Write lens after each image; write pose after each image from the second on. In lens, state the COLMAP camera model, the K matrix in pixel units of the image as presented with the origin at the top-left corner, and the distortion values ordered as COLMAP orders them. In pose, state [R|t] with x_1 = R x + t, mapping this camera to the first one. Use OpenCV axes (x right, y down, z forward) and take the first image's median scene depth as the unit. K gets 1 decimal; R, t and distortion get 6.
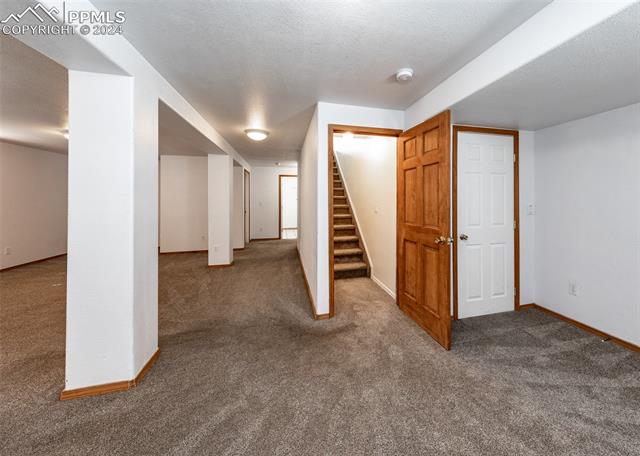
lens RADIAL K [[237.0, 0, 320.6], [0, 237.0, 200.2], [0, 0, 1]] dist [0.000622, -0.000001]
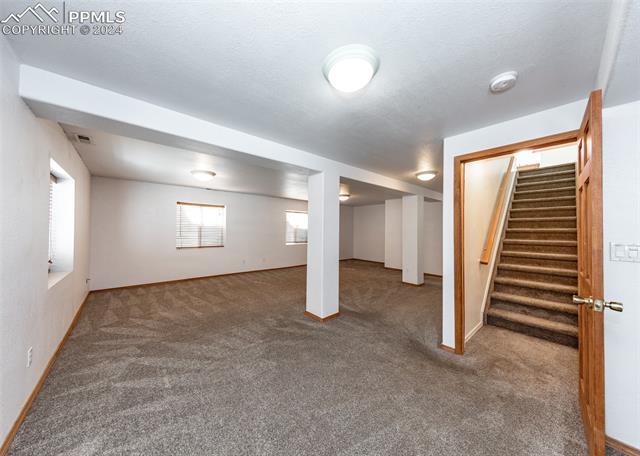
lens RADIAL K [[218.8, 0, 319.6], [0, 218.8, 224.4], [0, 0, 1]] dist [-0.000238, -0.000047]
pose [[0.436639, -0.012617, -0.899549, 0.619400], [-0.011559, 0.999740, -0.019633, -0.013369], [0.899563, 0.018970, 0.436379, 0.091183]]
